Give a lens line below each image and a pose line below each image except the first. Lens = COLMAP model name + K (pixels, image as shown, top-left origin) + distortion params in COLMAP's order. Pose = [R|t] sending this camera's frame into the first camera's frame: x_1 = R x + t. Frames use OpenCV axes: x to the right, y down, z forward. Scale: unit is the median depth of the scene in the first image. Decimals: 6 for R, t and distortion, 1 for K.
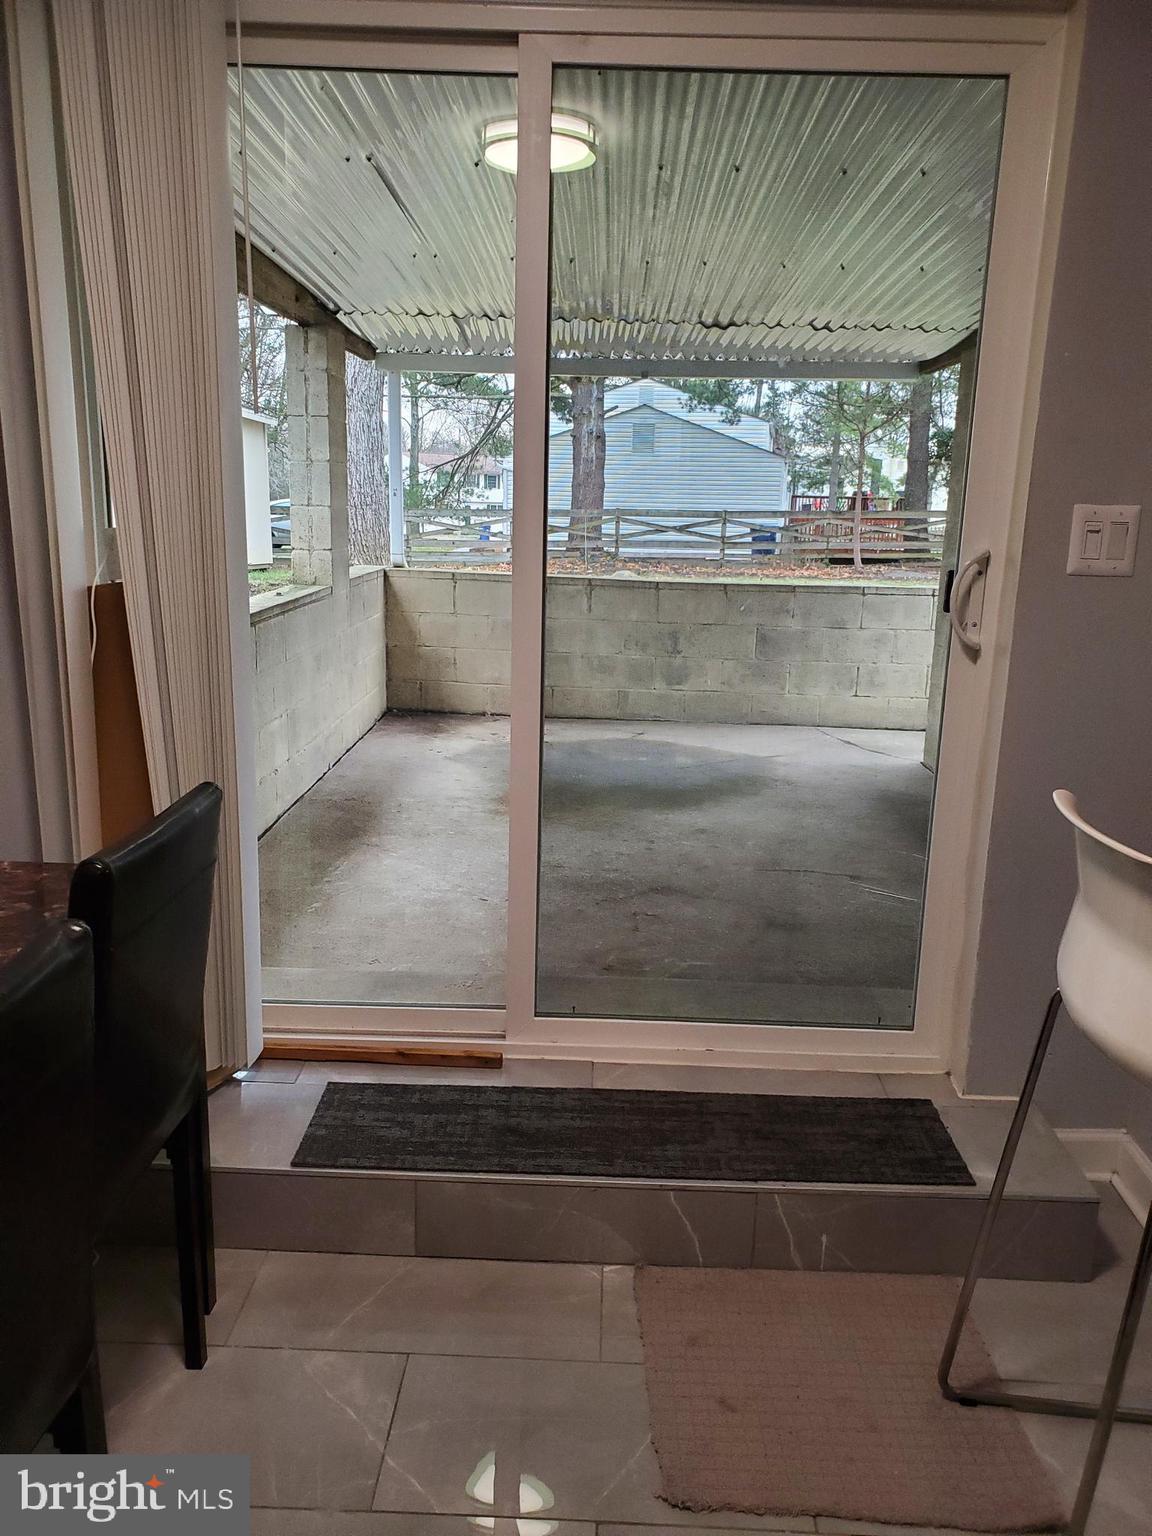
lens RADIAL K [[1194.1, 0, 607.4], [0, 1194.1, 791.3], [0, 0, 1]] dist [0.028028, -0.027042]
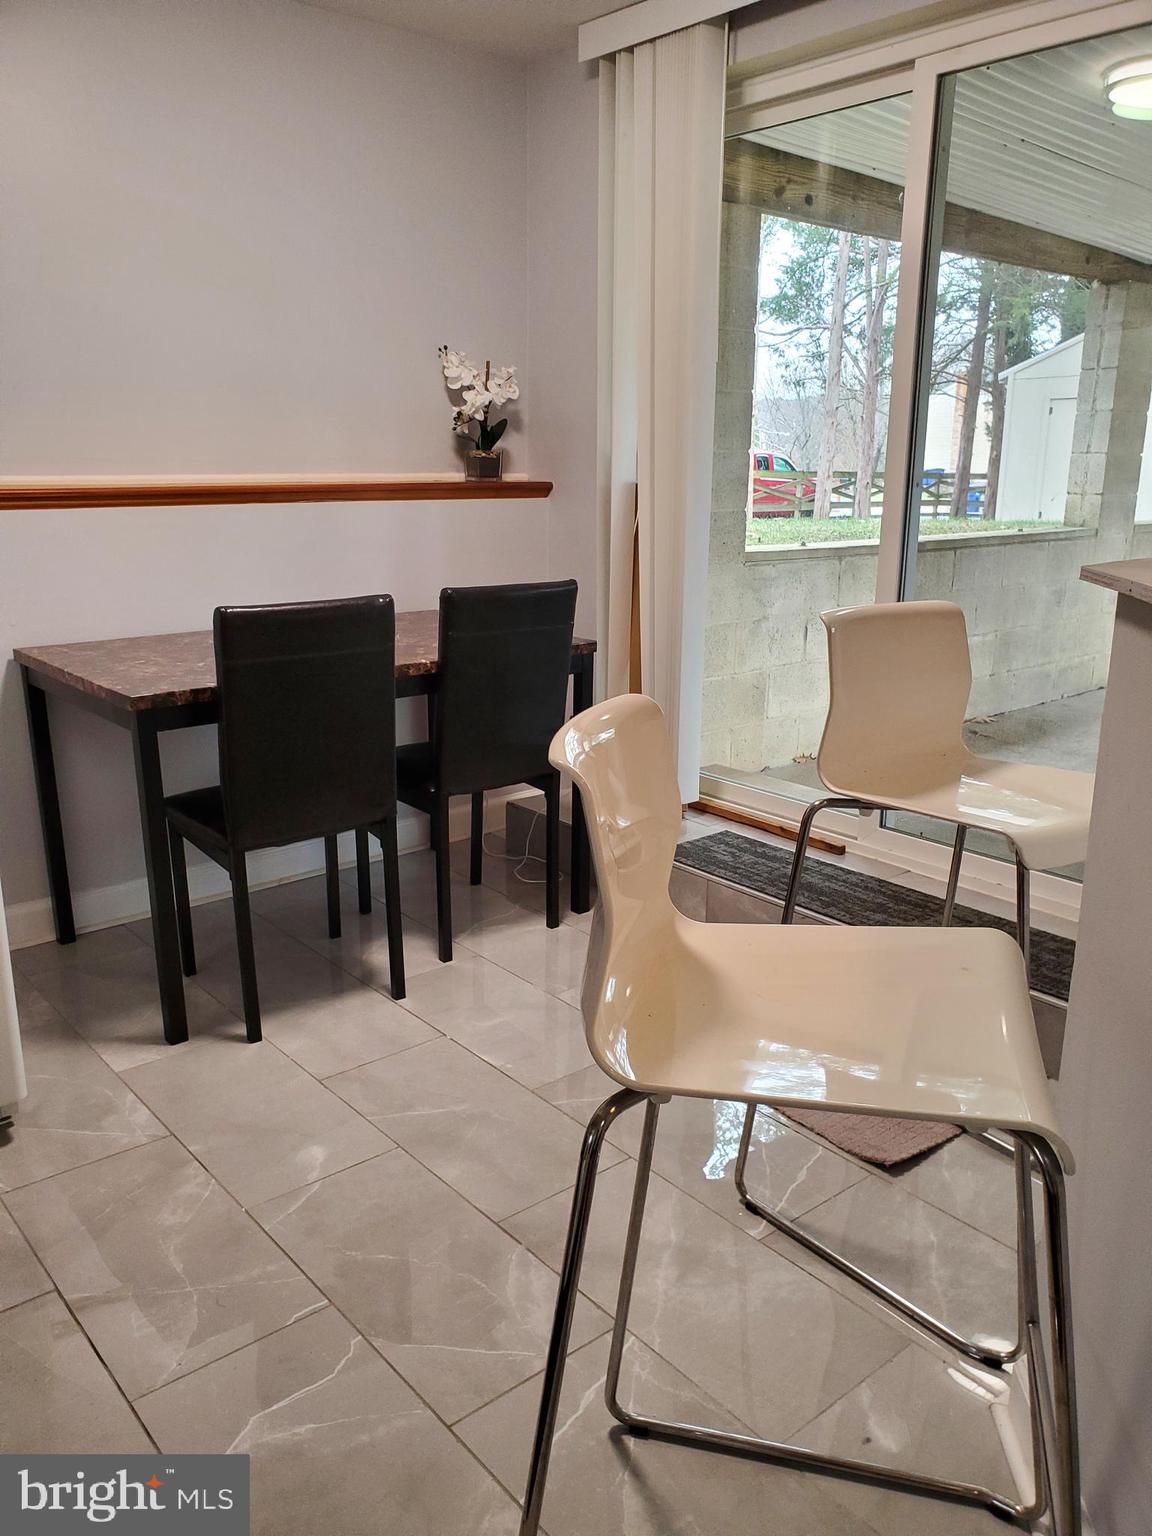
lens RADIAL K [[1194.1, 0, 583.6], [0, 1194.1, 793.9], [0, 0, 1]] dist [0.028028, -0.027042]
pose [[0.657715, 0.175674, -0.732495, 0.748022], [-0.163289, 0.982553, 0.089026, 0.104337], [0.735355, 0.061055, 0.674926, -0.114005]]
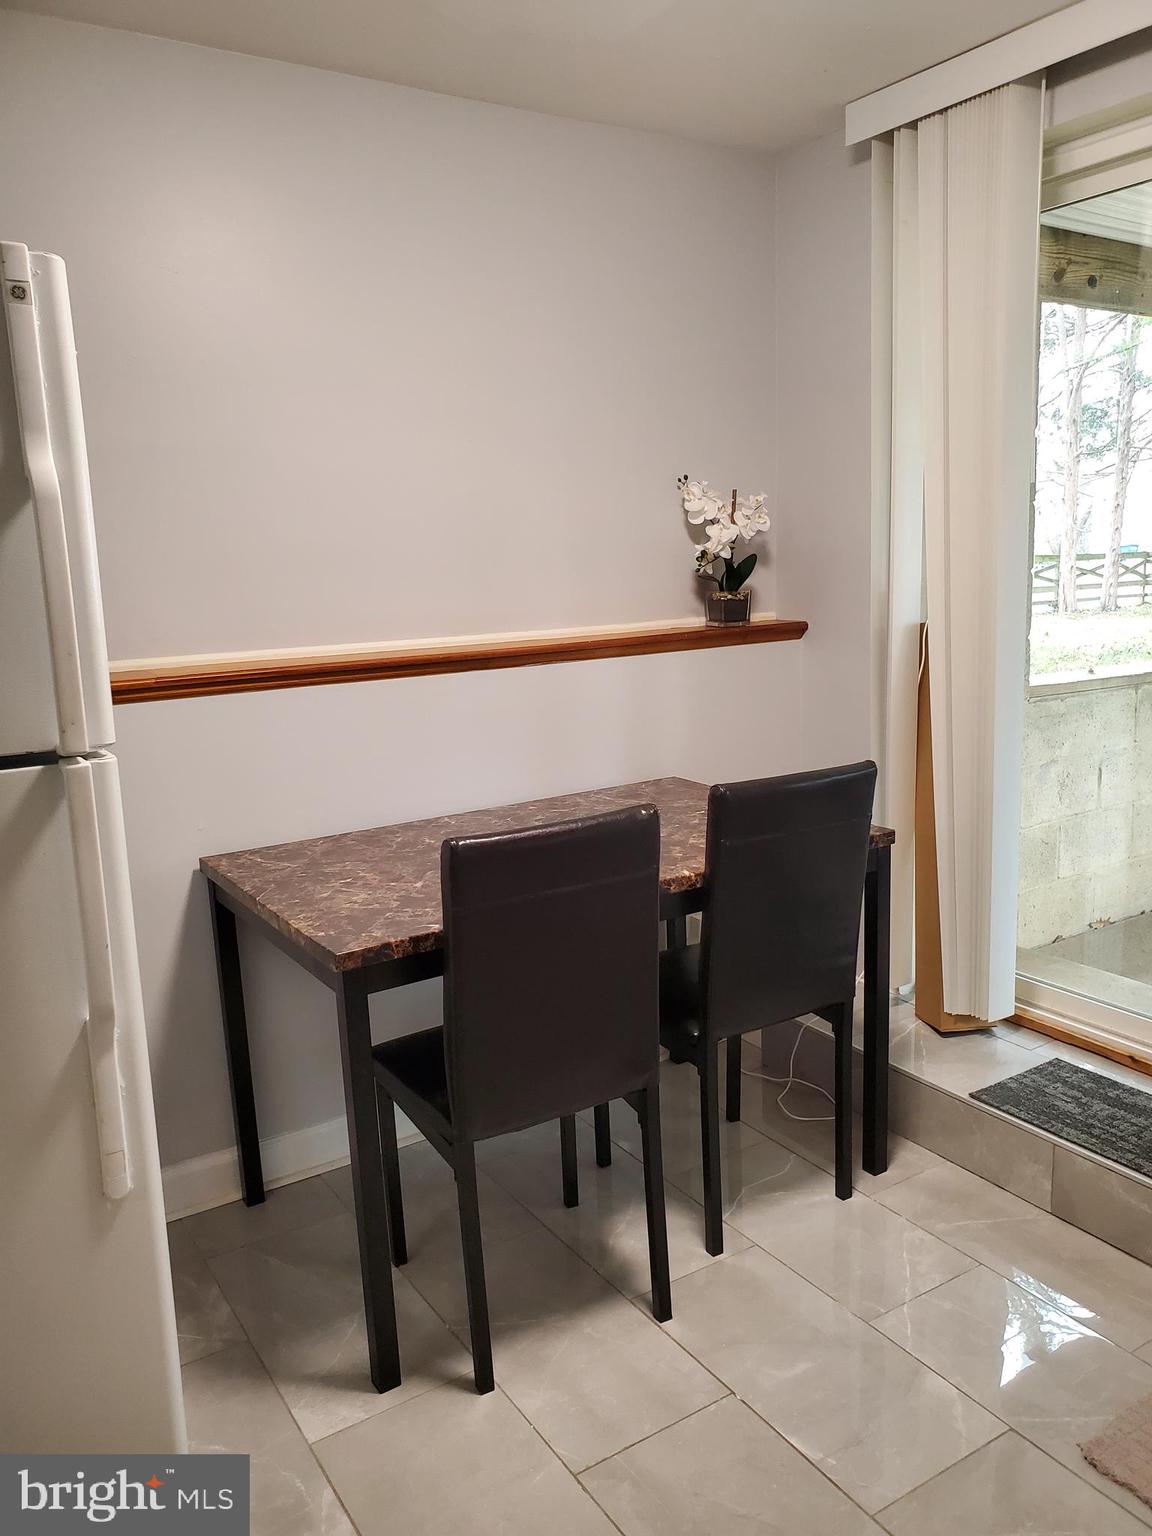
lens RADIAL K [[1194.1, 0, 587.5], [0, 1194.1, 775.4], [0, 0, 1]] dist [0.028028, -0.027042]
pose [[0.550071, 0.100575, -0.829039, 0.466389], [-0.143464, 0.989344, 0.024833, 0.013400], [0.822703, 0.105277, 0.558639, -0.032802]]
